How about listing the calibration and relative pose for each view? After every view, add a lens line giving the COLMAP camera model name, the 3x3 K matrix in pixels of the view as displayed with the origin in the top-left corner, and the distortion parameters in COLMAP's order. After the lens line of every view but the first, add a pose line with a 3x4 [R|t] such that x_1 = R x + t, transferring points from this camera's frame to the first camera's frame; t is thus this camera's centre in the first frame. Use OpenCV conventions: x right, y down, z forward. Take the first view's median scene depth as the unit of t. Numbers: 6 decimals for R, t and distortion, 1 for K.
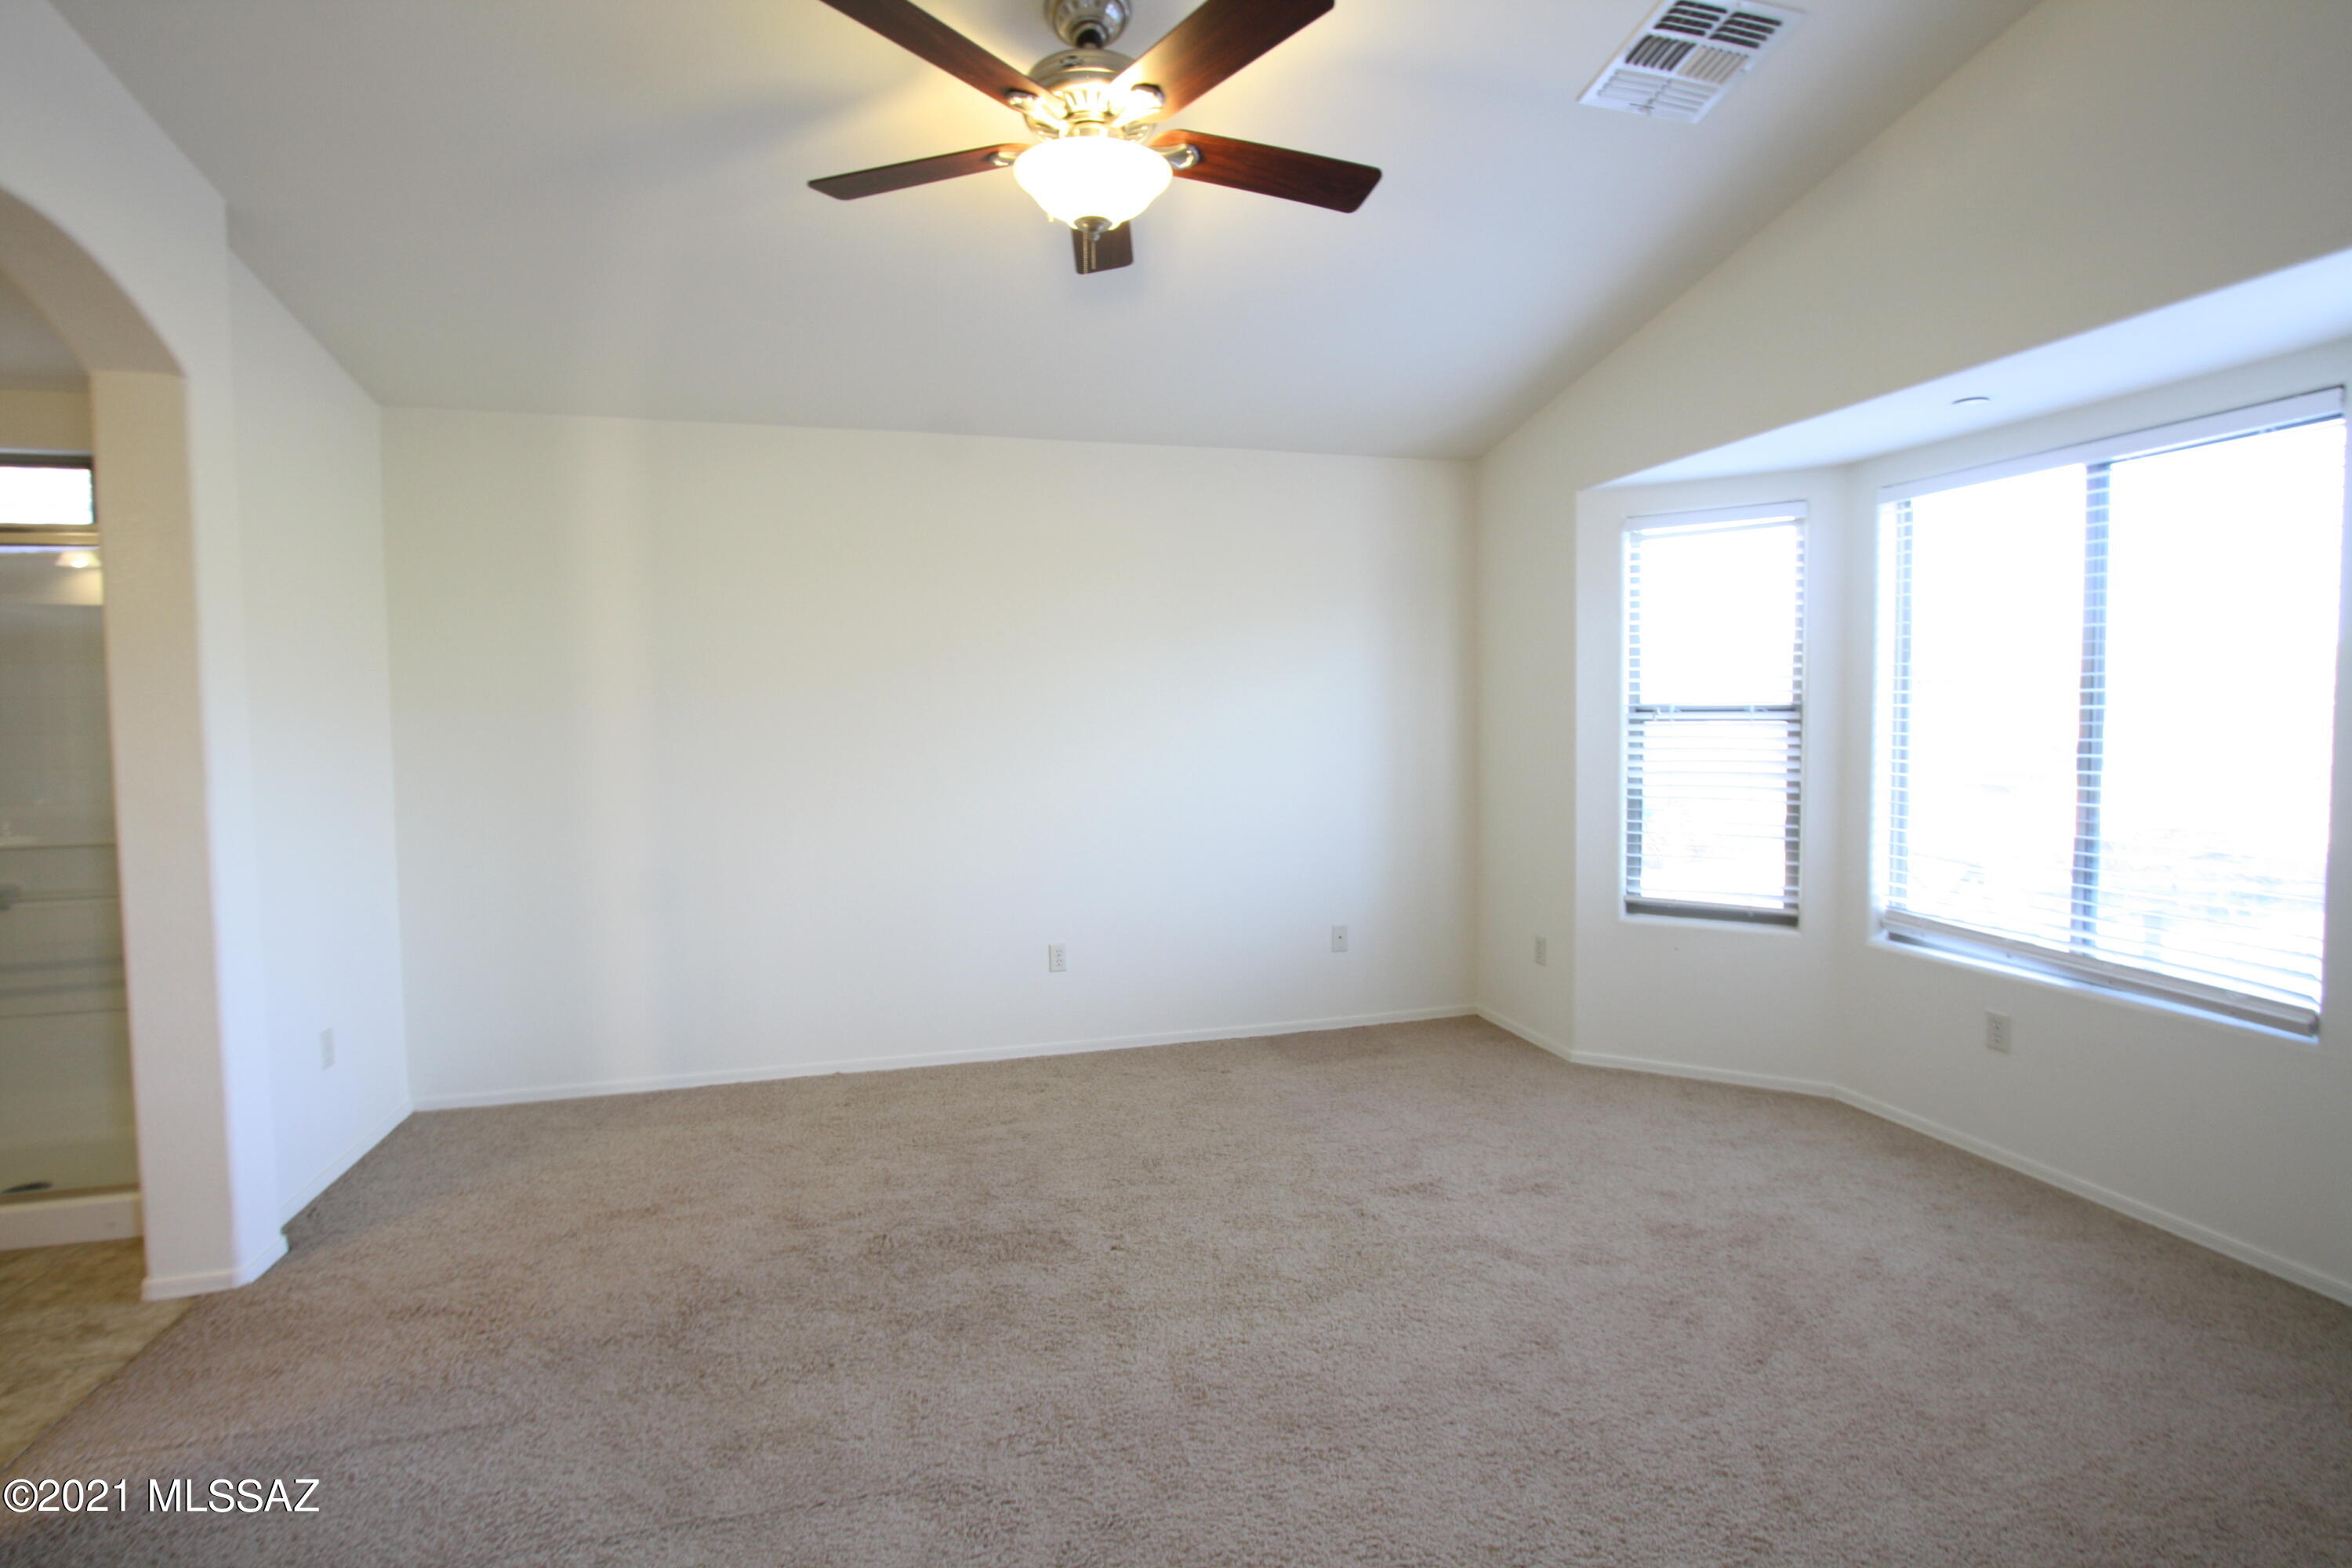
lens RADIAL K [[1093.5, 0, 1173.9], [0, 1093.5, 770.7], [0, 0, 1]] dist [-0.013517, -0.000148]
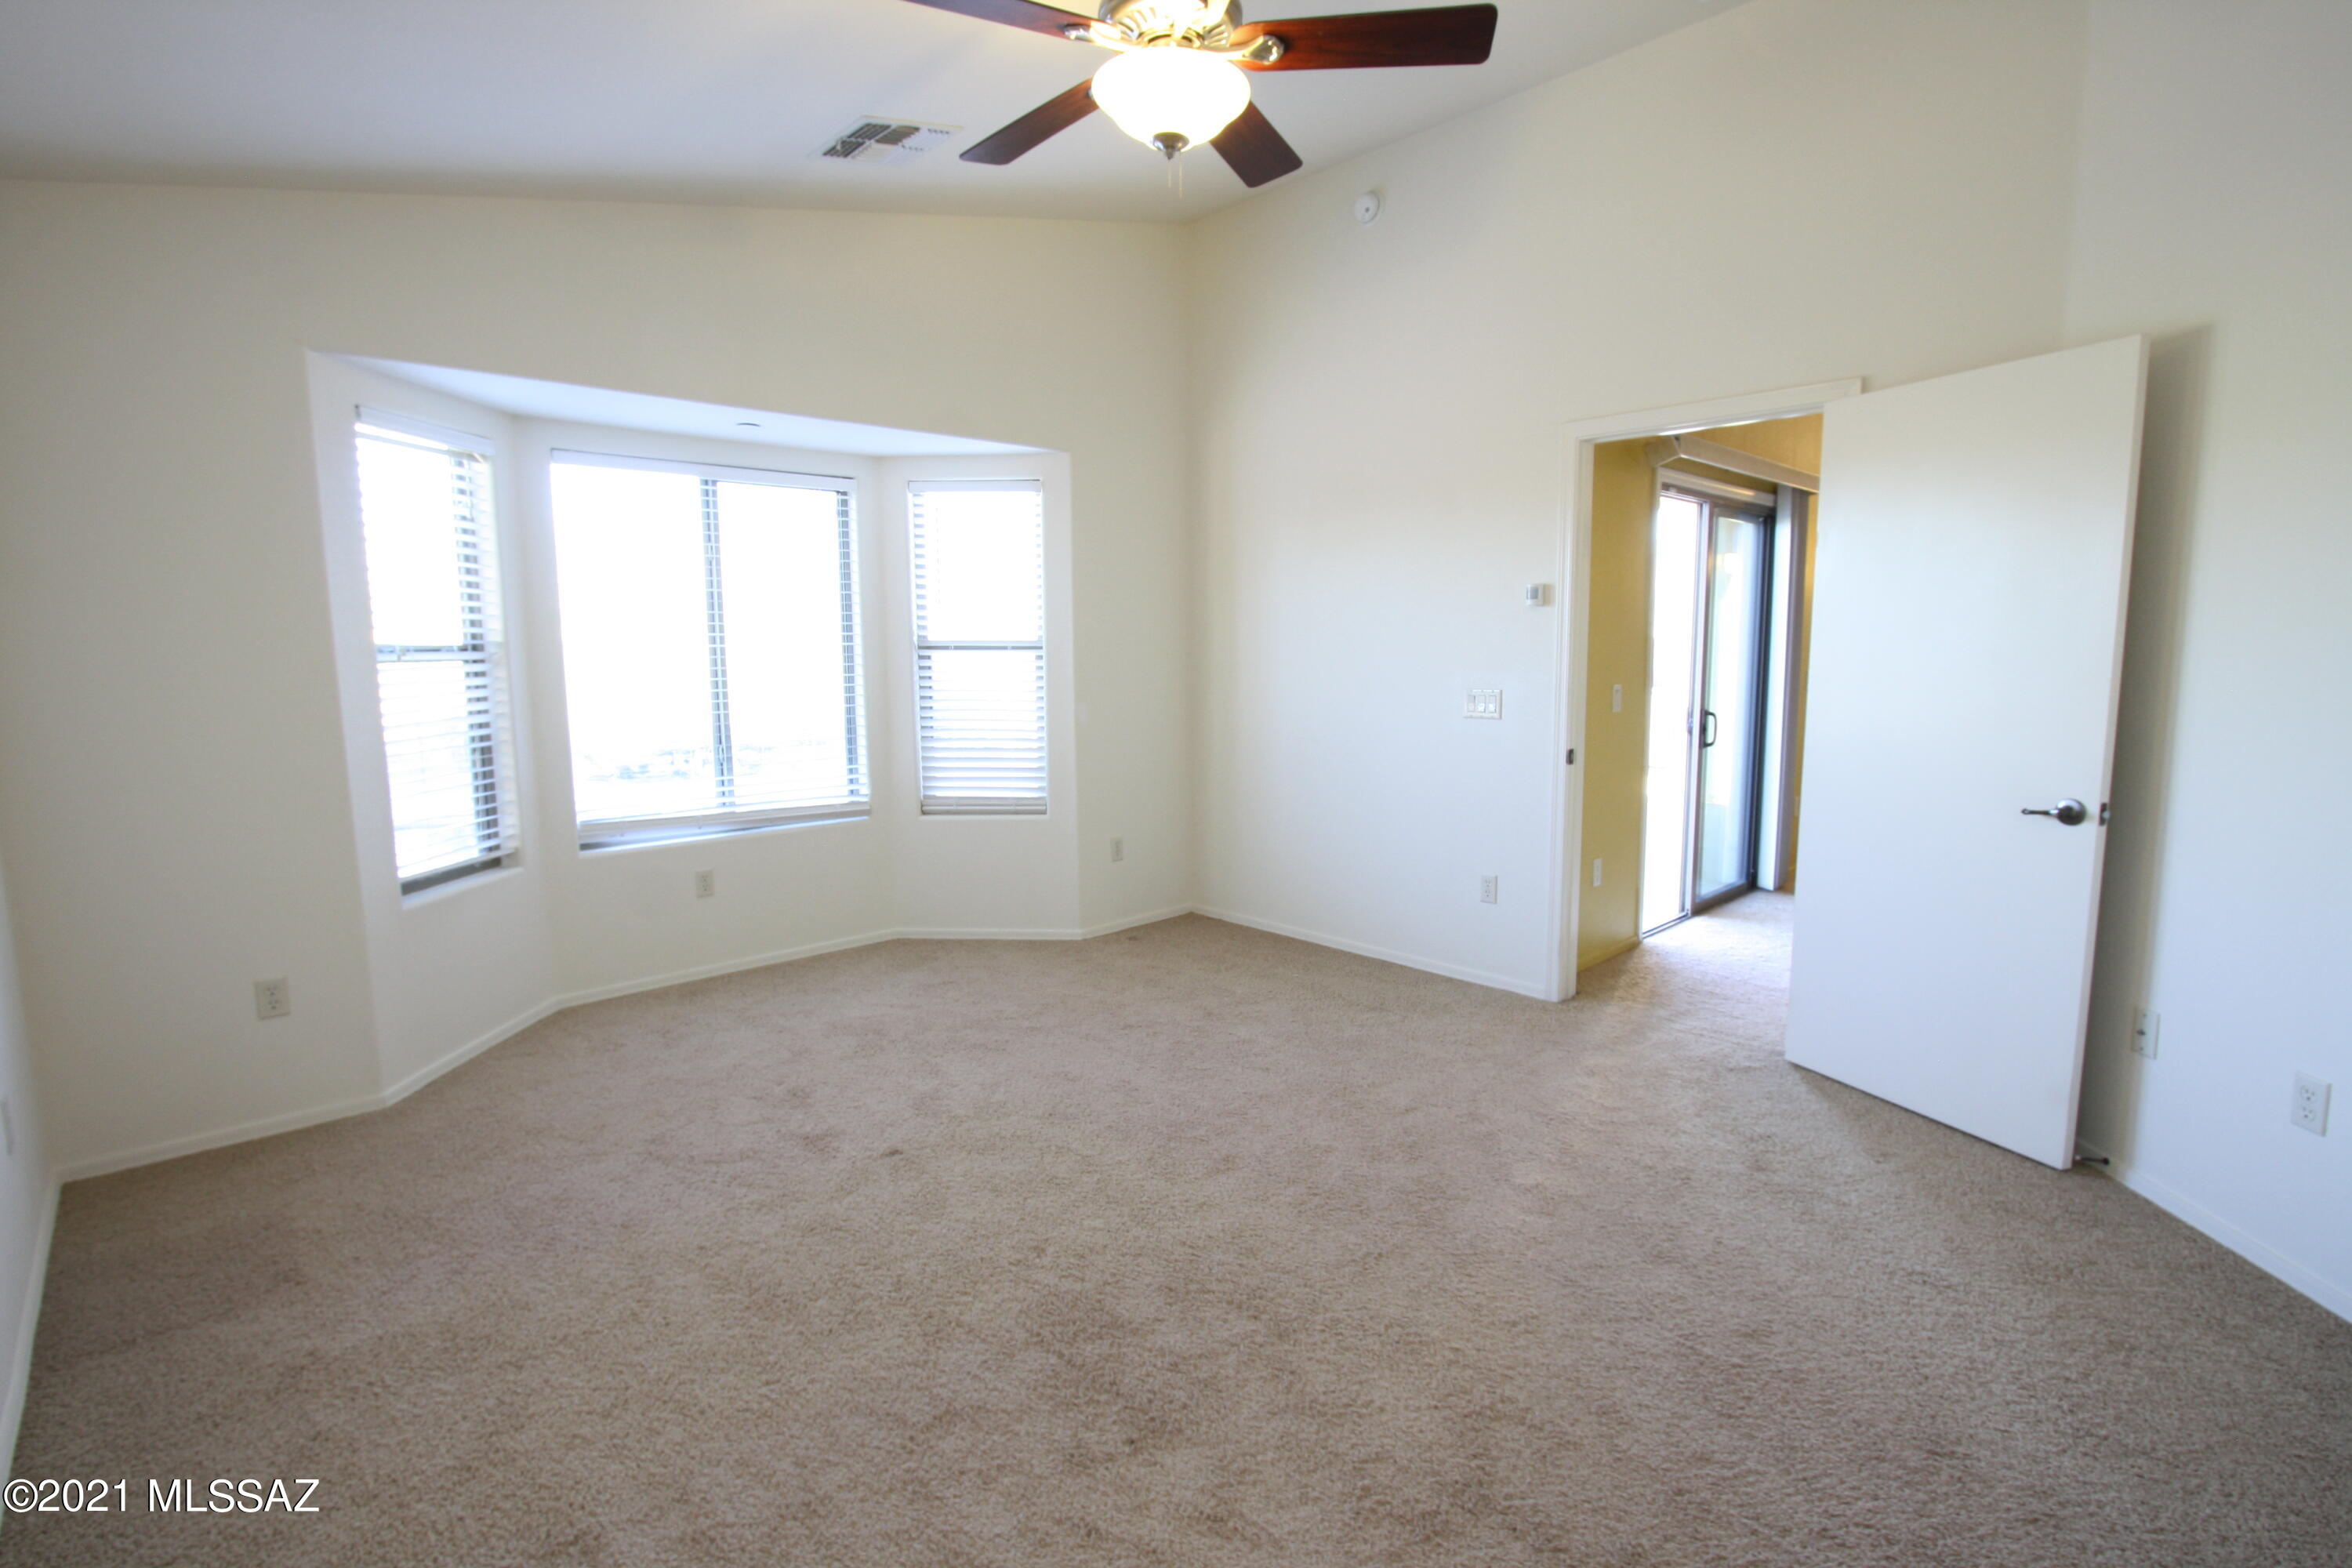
lens RADIAL K [[1093.5, 0, 1173.9], [0, 1093.5, 770.7], [0, 0, 1]] dist [-0.013517, -0.000148]
pose [[-0.472320, -0.093268, 0.876479, -0.754153], [0.054271, 0.989422, 0.134533, -0.057162], [-0.879755, 0.111110, -0.462262, 1.142698]]
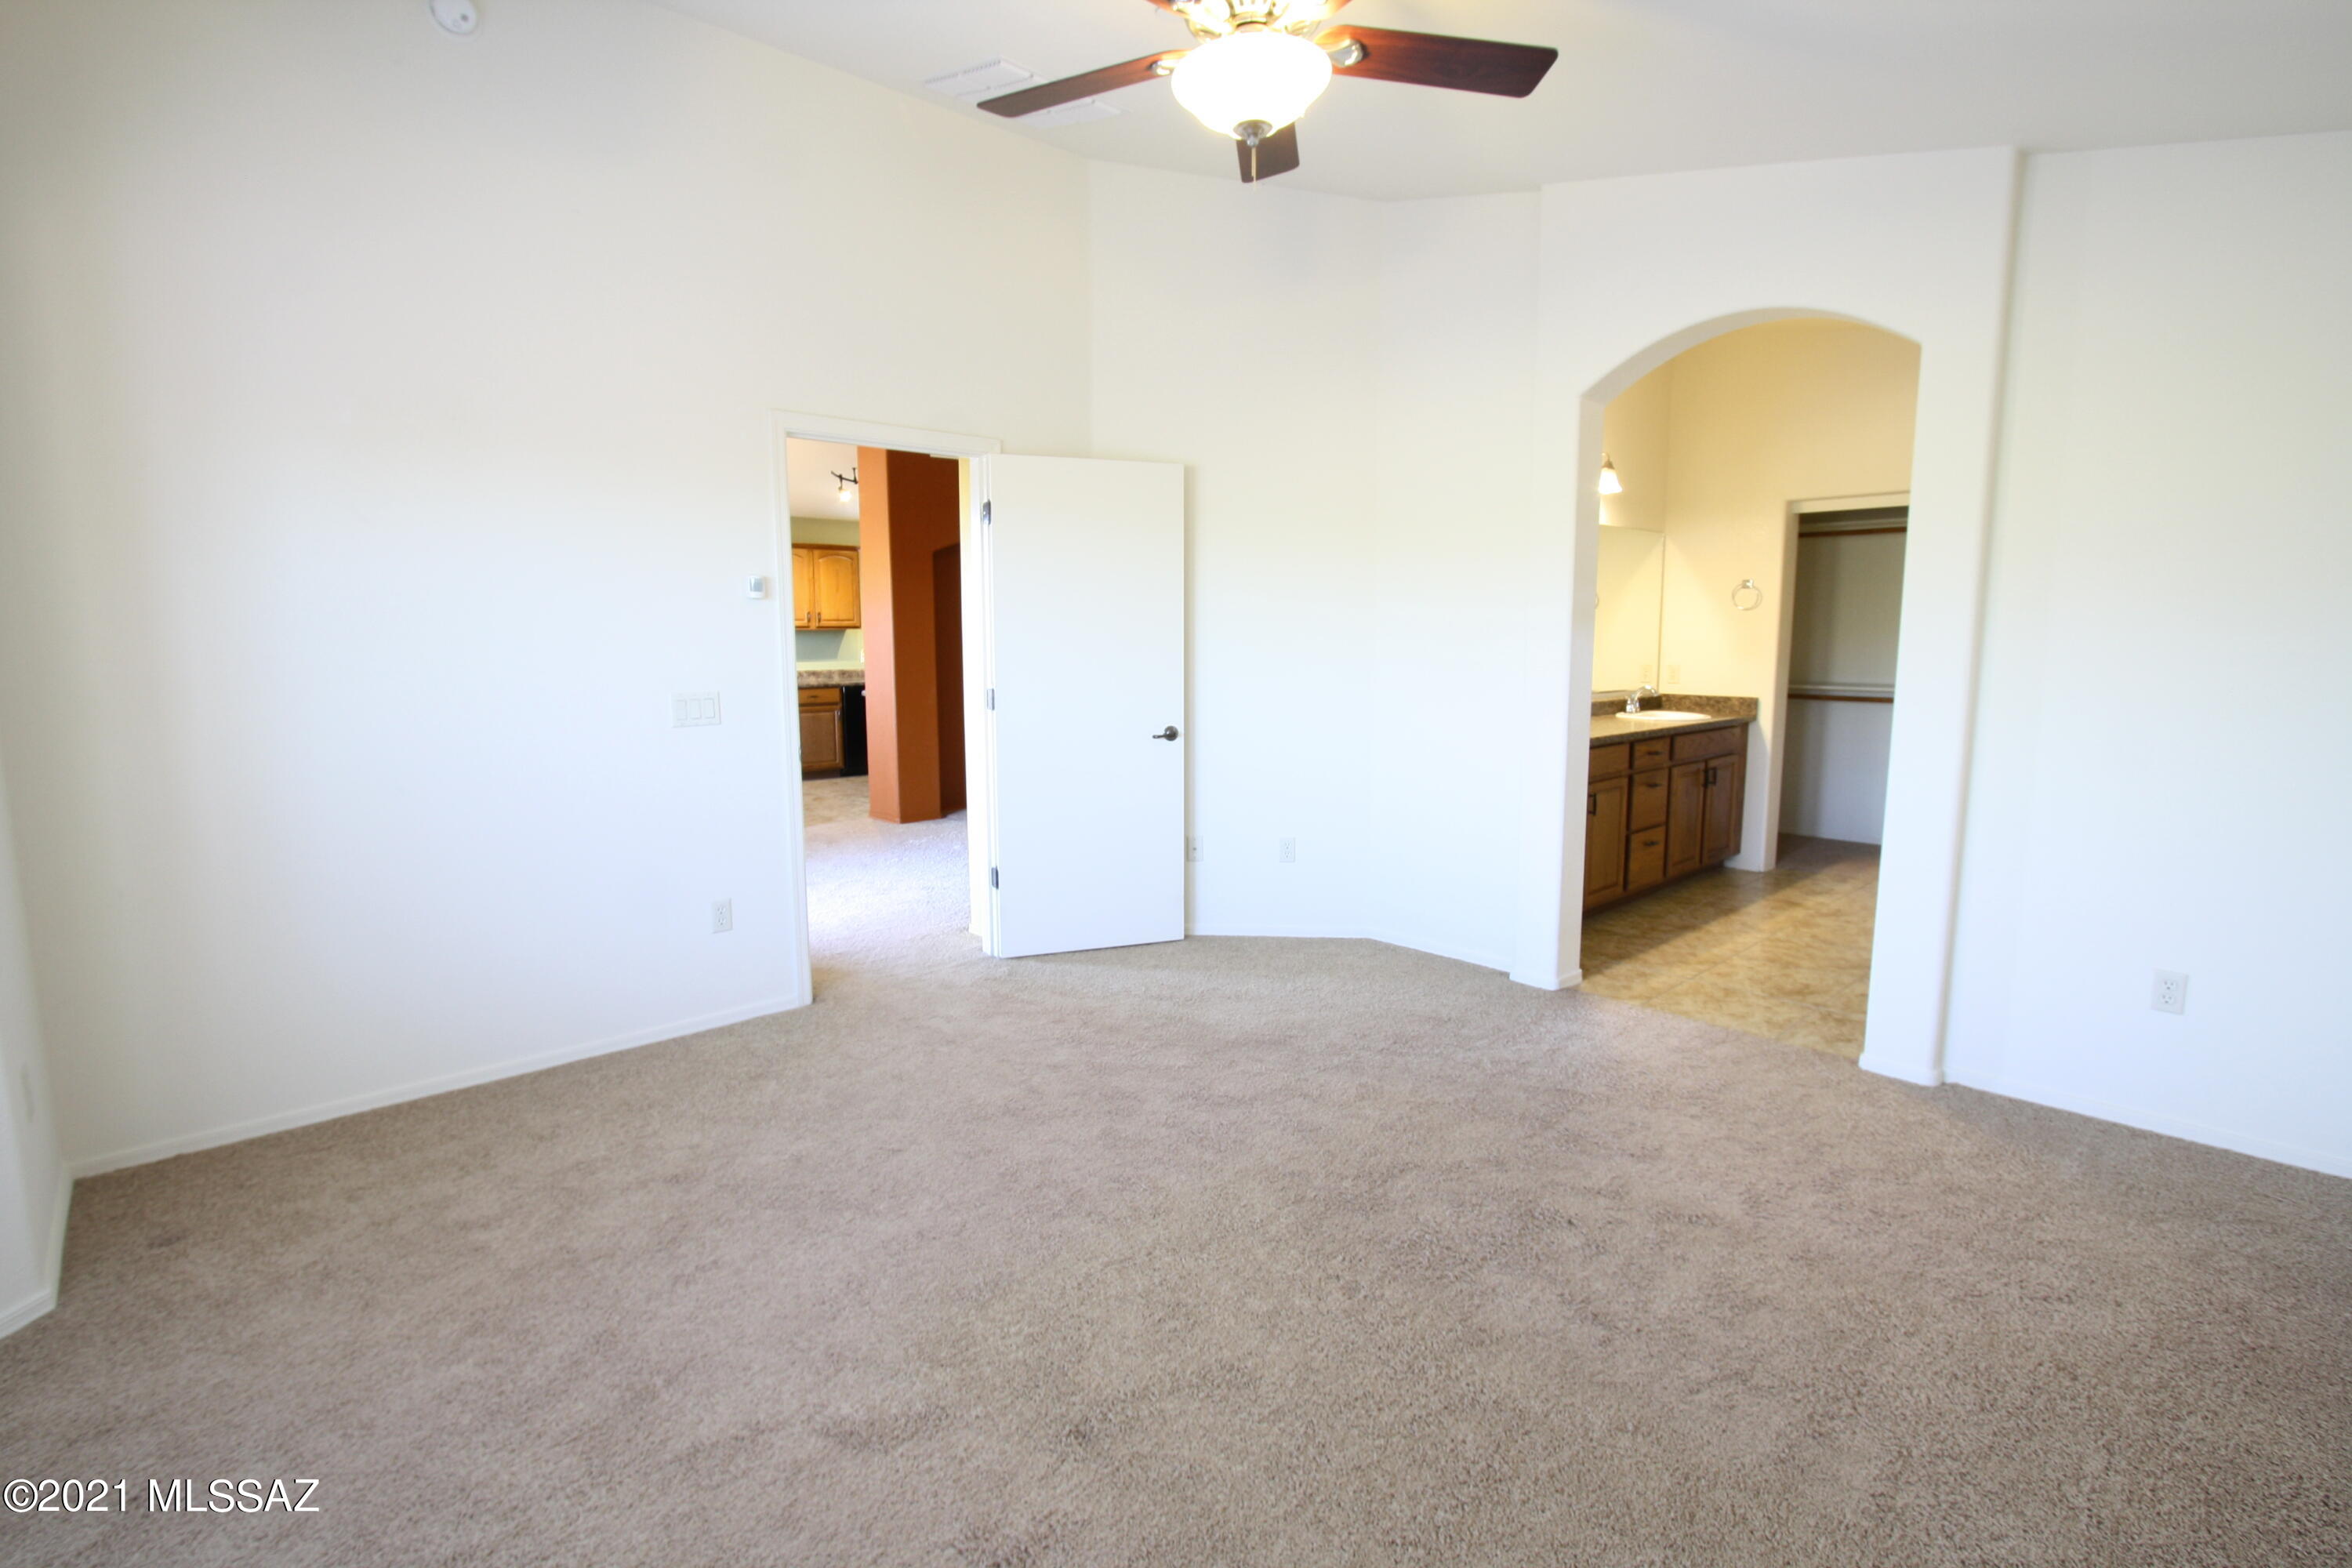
lens RADIAL K [[1086.7, 0, 1171.5], [0, 1086.7, 779.7], [0, 0, 1]] dist [-0.020470, 0.000863]
pose [[-0.884264, 0.068472, -0.461939, 0.377366], [-0.015743, 0.984259, 0.176029, -0.074574], [0.466721, 0.162928, -0.869267, 1.440930]]
